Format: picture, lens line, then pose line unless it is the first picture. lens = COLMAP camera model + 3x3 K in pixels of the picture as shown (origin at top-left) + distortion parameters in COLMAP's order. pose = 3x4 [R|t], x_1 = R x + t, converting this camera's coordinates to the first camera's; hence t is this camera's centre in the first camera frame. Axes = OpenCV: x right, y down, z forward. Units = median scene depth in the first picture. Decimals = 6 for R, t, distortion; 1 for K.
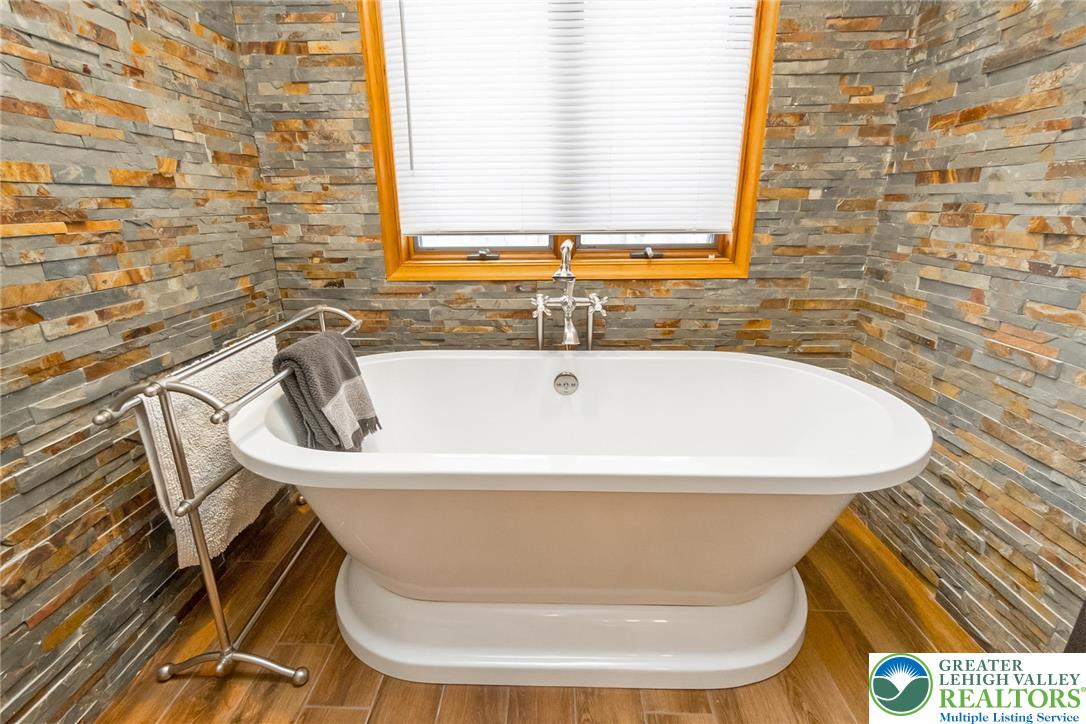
lens RADIAL K [[483.4, 0, 542.4], [0, 483.4, 352.5], [0, 0, 1]] dist [-0.002653, 0.000854]
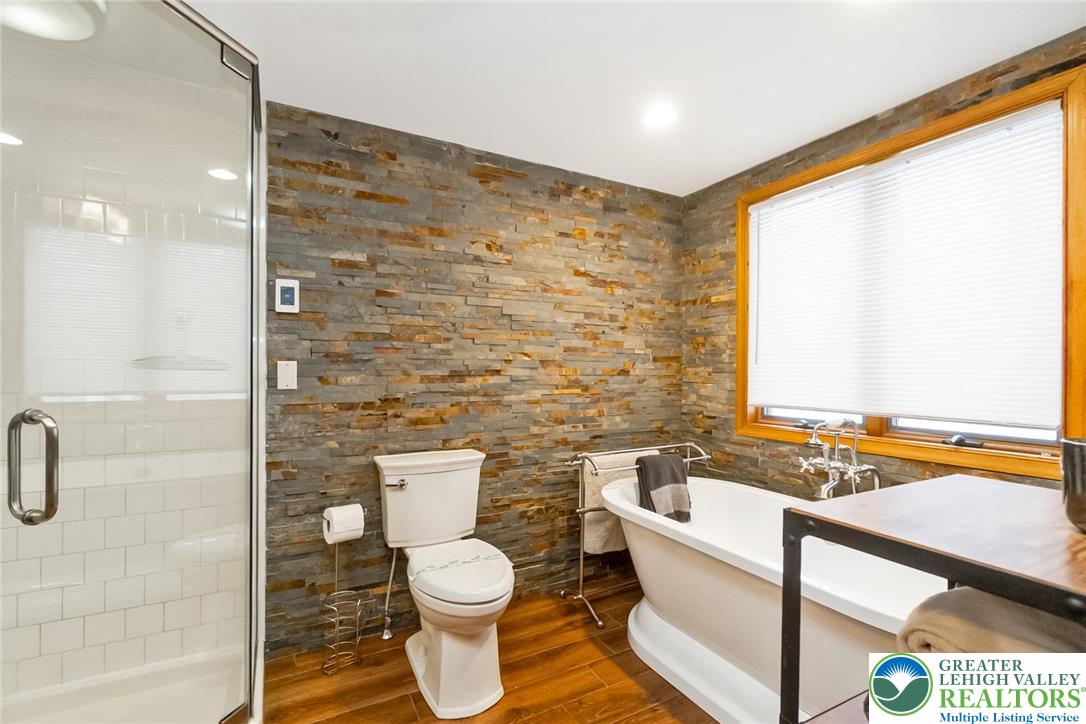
lens RADIAL K [[483.4, 0, 542.4], [0, 483.4, 367.1], [0, 0, 1]] dist [-0.002653, 0.000854]
pose [[0.508781, 0.008429, -0.860855, 0.803193], [-0.266482, 0.952383, -0.148171, 0.040647], [0.818614, 0.304789, 0.486800, -0.332654]]
